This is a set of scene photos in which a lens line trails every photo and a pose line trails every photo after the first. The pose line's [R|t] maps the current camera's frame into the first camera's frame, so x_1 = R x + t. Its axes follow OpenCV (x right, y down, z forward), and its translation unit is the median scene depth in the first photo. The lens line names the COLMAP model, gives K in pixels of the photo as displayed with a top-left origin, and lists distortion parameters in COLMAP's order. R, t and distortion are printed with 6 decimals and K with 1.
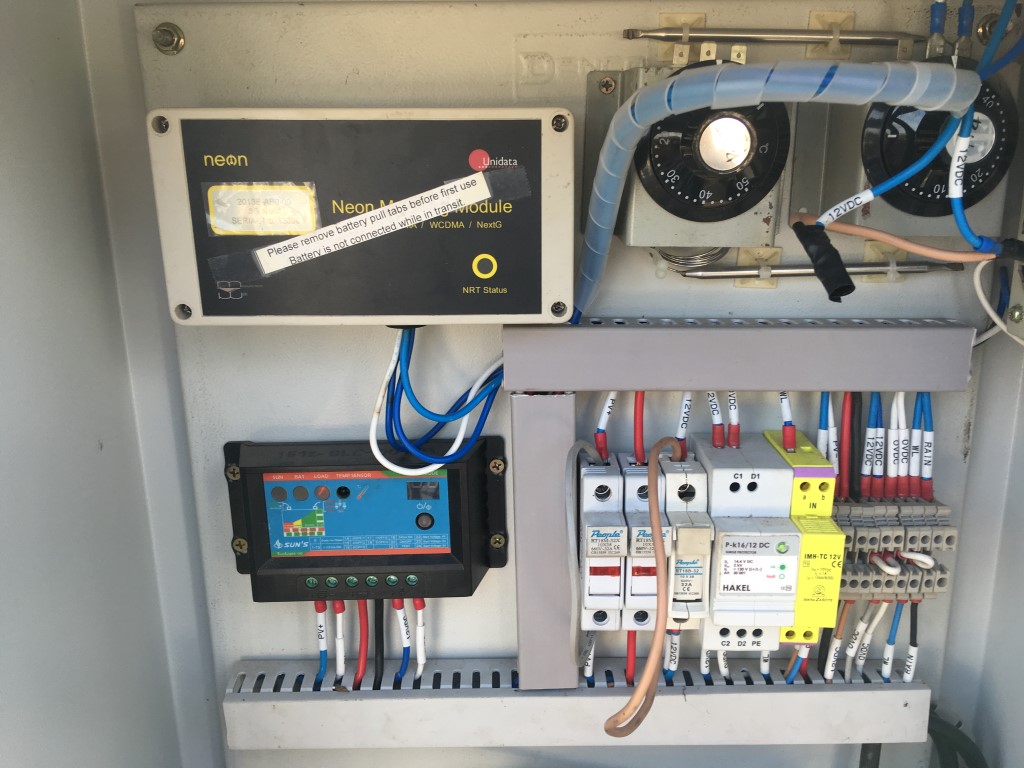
lens RADIAL K [[855.8, 0, 512.0], [0, 855.8, 384.0], [0, 0, 1]] dist [0.125245, -0.191644]
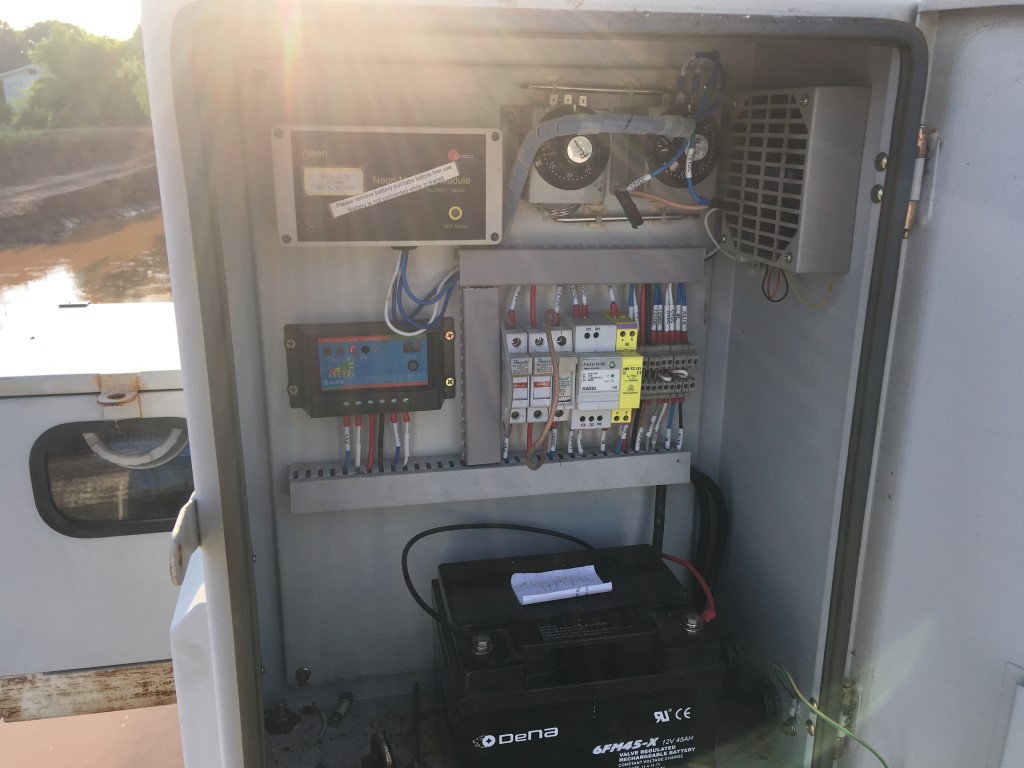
lens RADIAL K [[855.8, 0, 512.0], [0, 855.8, 384.0], [0, 0, 1]] dist [0.125245, -0.191644]
pose [[0.977870, -0.040699, 0.205215, -0.268438], [0.034380, 0.998821, 0.034263, 0.148254], [-0.206368, -0.026450, 0.978117, -0.732786]]
